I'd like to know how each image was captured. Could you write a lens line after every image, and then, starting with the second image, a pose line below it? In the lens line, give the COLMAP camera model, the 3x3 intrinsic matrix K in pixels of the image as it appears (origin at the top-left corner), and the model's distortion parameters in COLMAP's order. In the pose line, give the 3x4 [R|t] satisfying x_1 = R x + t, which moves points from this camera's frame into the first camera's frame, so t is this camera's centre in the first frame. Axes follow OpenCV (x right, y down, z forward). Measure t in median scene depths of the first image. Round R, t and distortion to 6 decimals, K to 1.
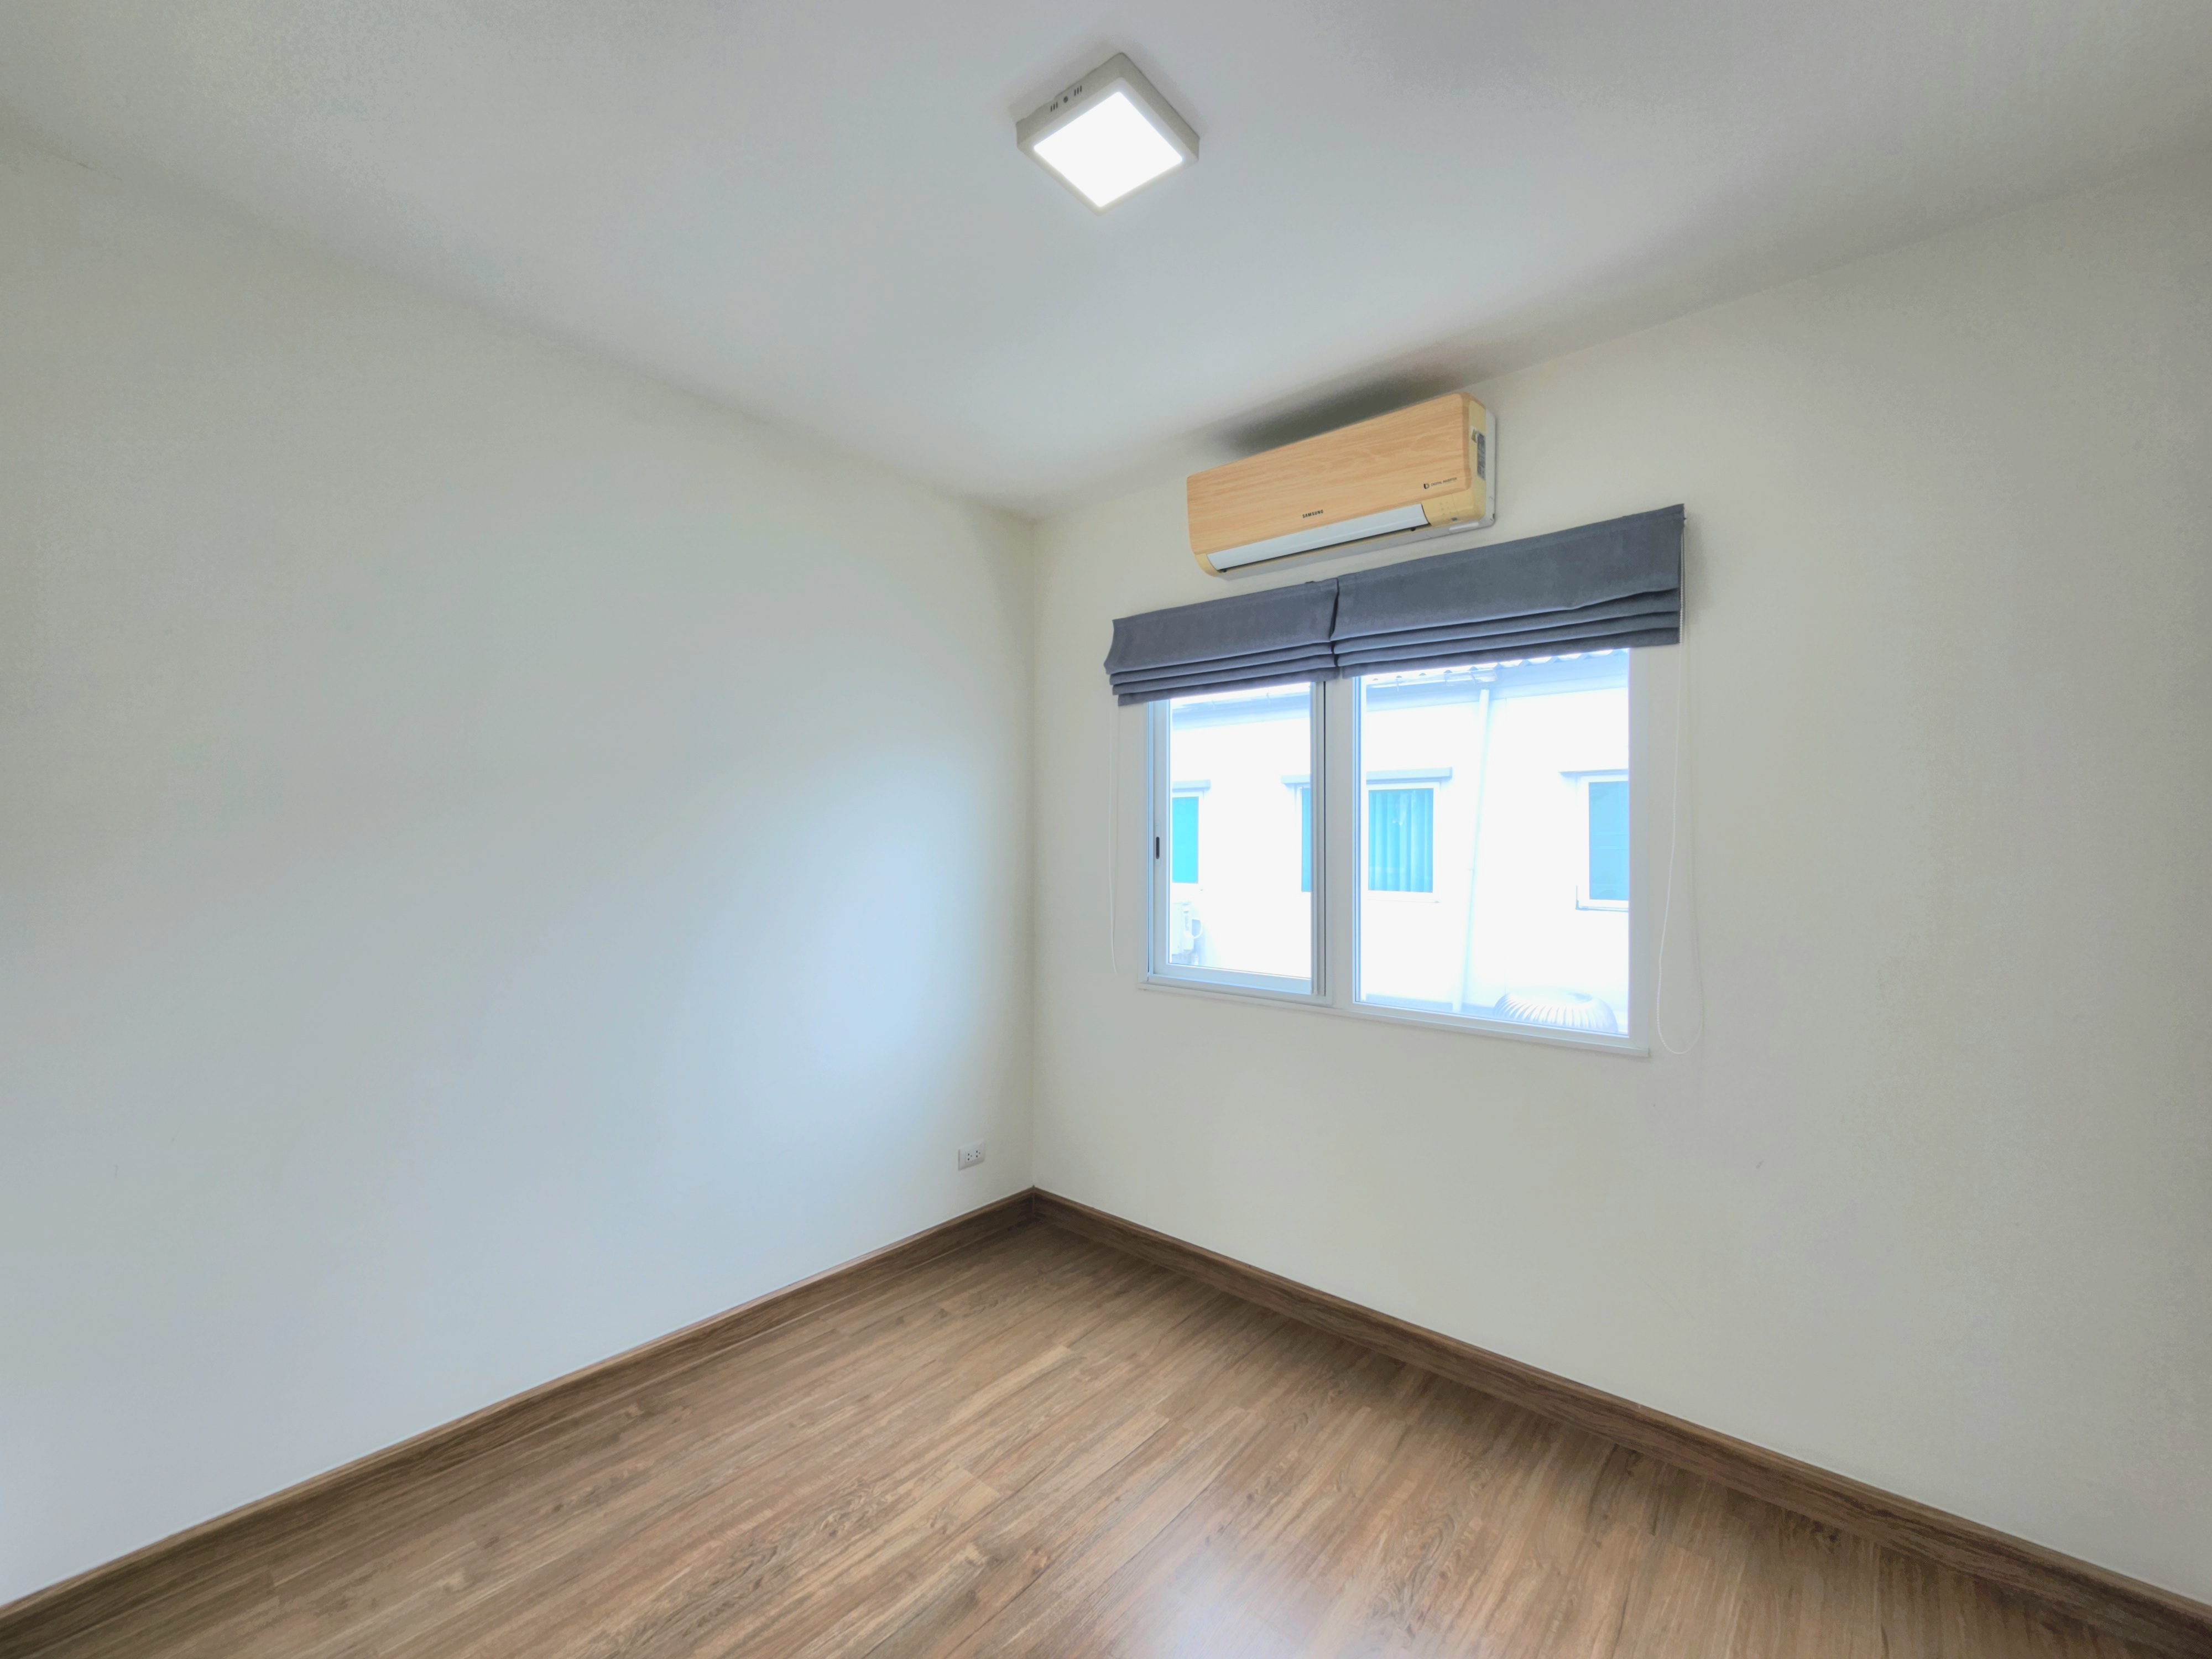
lens RADIAL K [[890.9, 0, 1106.0], [0, 890.9, 829.5], [0, 0, 1]] dist [-0.041451, 0.000010]
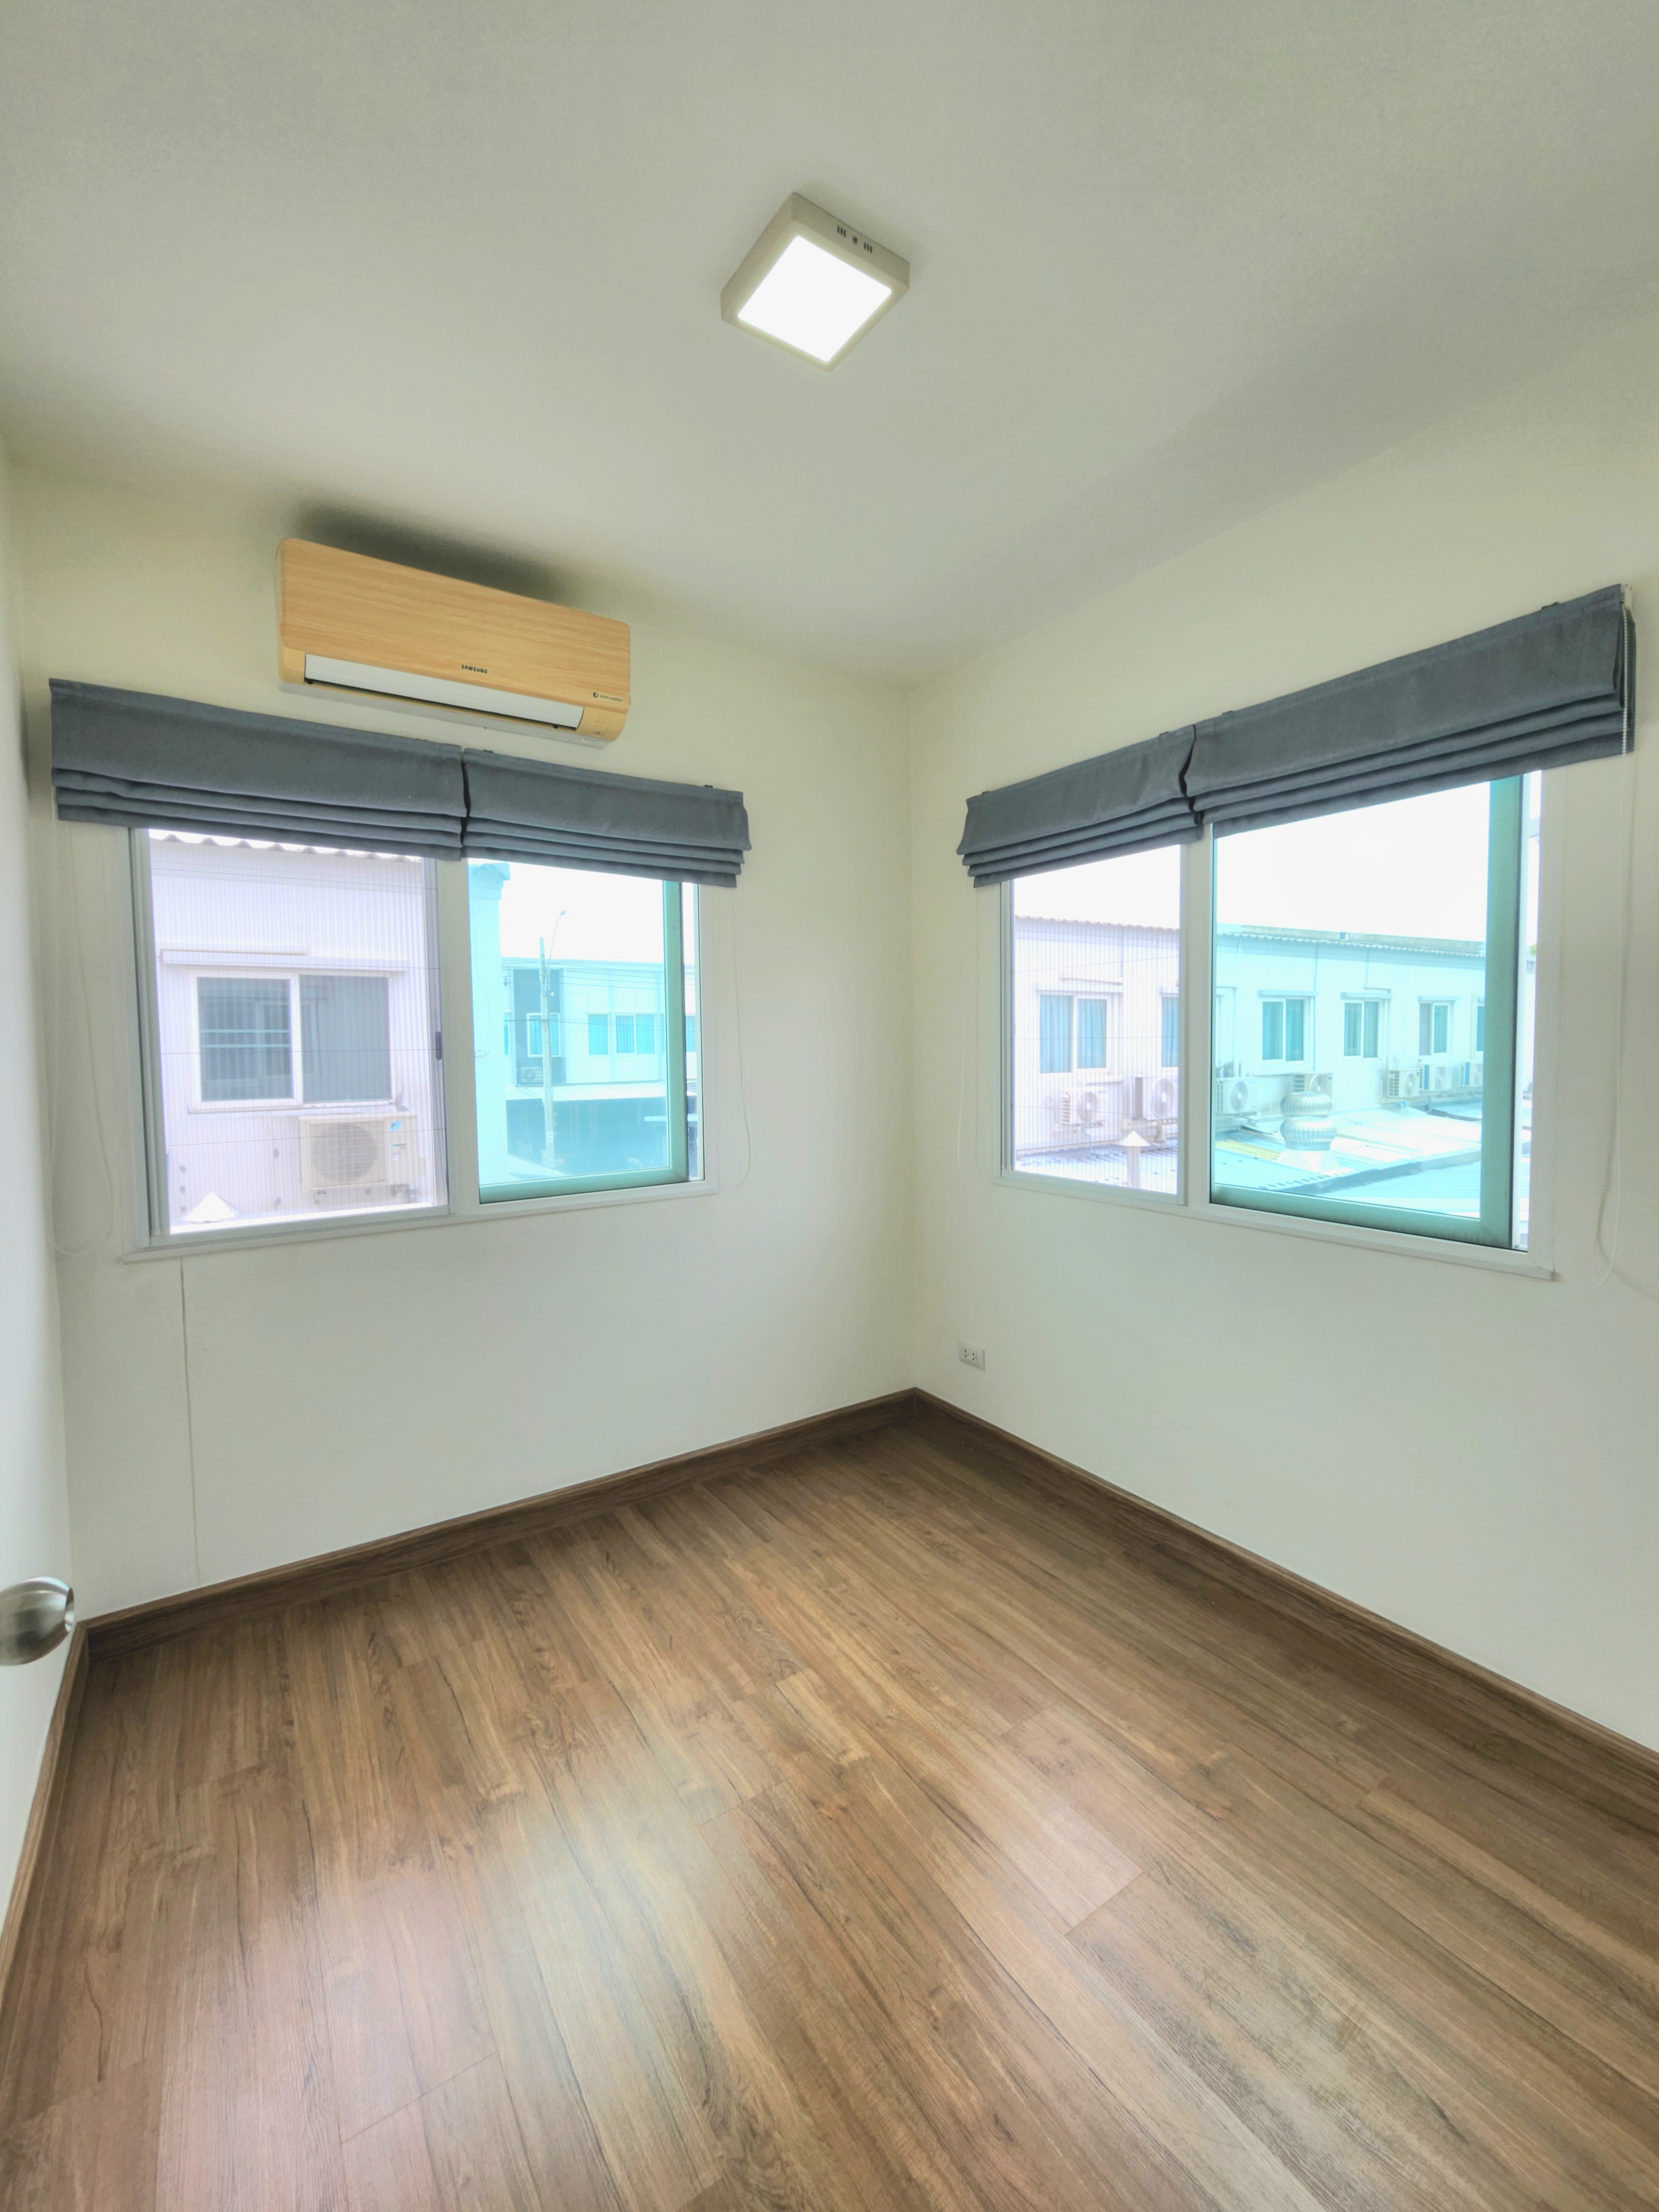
lens RADIAL K [[890.9, 0, 823.2], [0, 890.9, 1086.1], [0, 0, 1]] dist [-0.041451, 0.000010]
pose [[0.273925, -0.052823, 0.960299, -0.744794], [-0.006753, 0.998360, 0.056843, 0.012340], [-0.961727, -0.022056, 0.273119, 0.571083]]
